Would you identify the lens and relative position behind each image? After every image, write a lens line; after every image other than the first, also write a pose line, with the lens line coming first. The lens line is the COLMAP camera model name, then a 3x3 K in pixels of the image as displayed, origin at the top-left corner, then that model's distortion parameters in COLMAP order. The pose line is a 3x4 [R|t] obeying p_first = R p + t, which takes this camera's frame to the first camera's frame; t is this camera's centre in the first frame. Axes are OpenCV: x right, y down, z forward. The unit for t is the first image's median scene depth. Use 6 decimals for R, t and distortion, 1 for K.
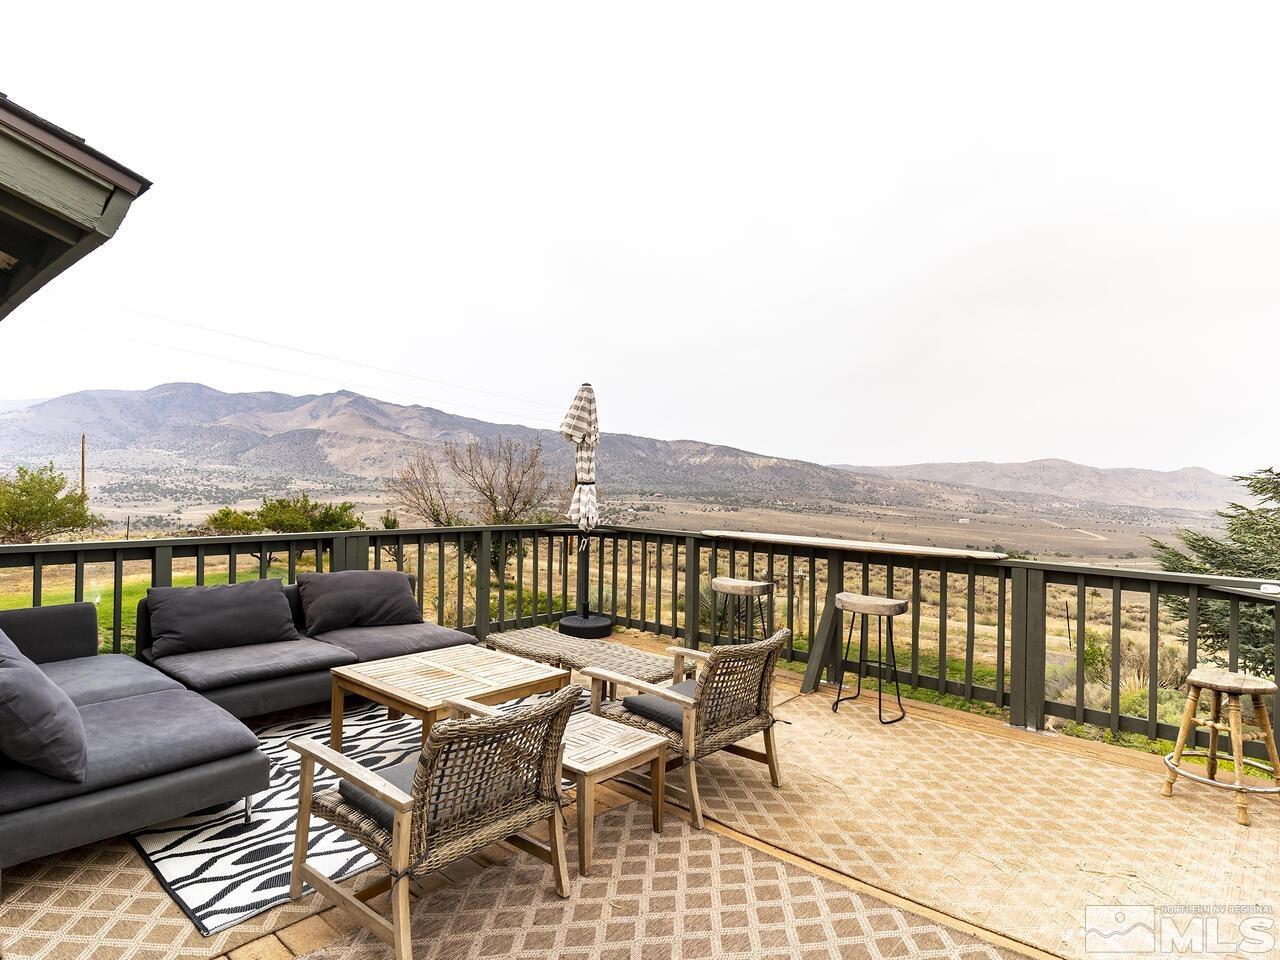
lens RADIAL K [[733.7, 0, 640.0], [0, 733.7, 480.0], [0, 0, 1]] dist [-0.000406, 0.001493]
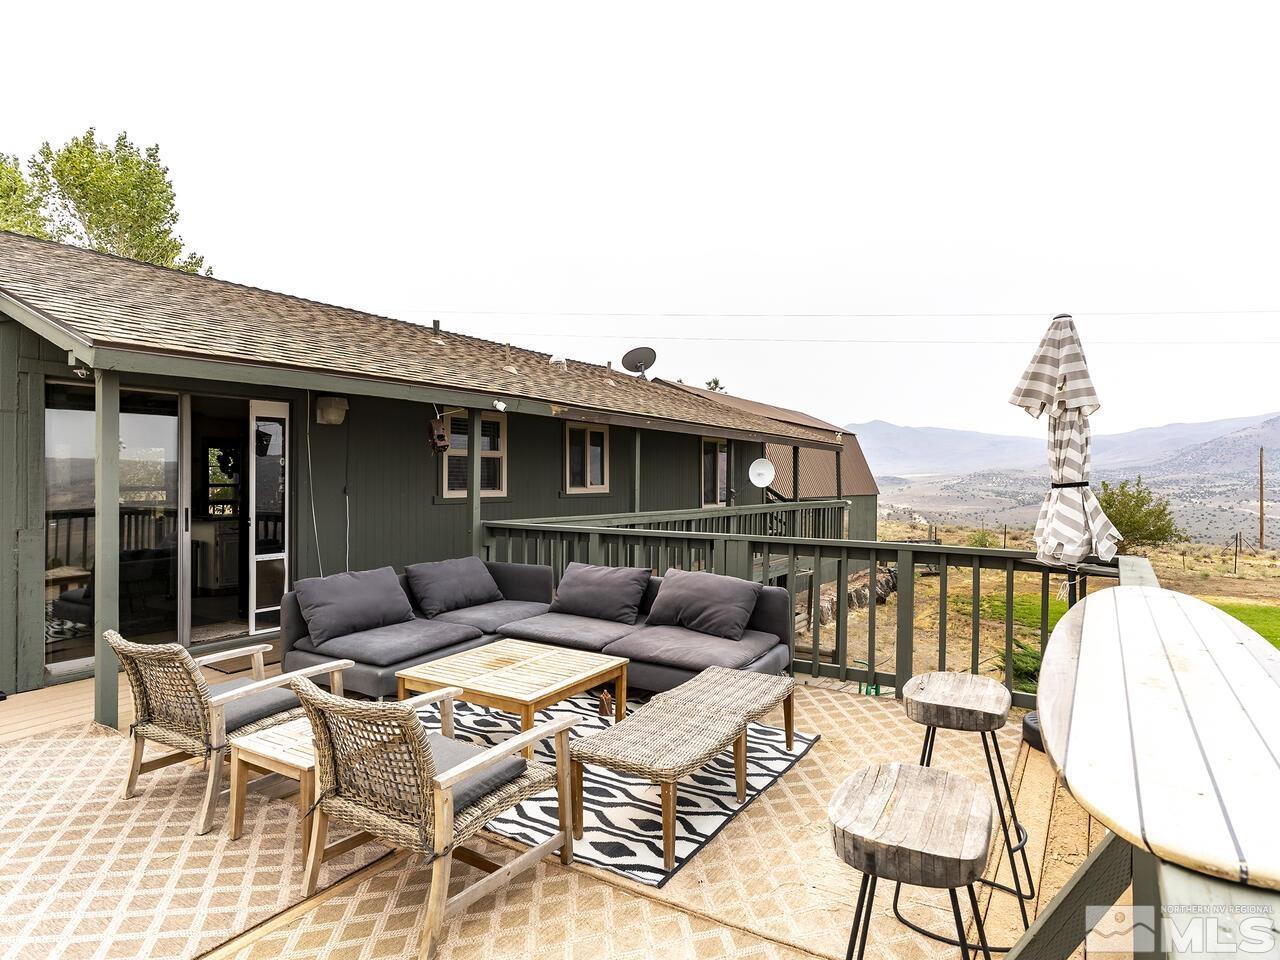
lens RADIAL K [[733.7, 0, 640.0], [0, 733.7, 480.0], [0, 0, 1]] dist [-0.000406, 0.001493]
pose [[0.157769, -0.016779, -0.987334, 0.549676], [-0.005417, 0.999826, -0.017857, 0.014255], [0.987461, 0.008166, 0.157650, 0.711550]]
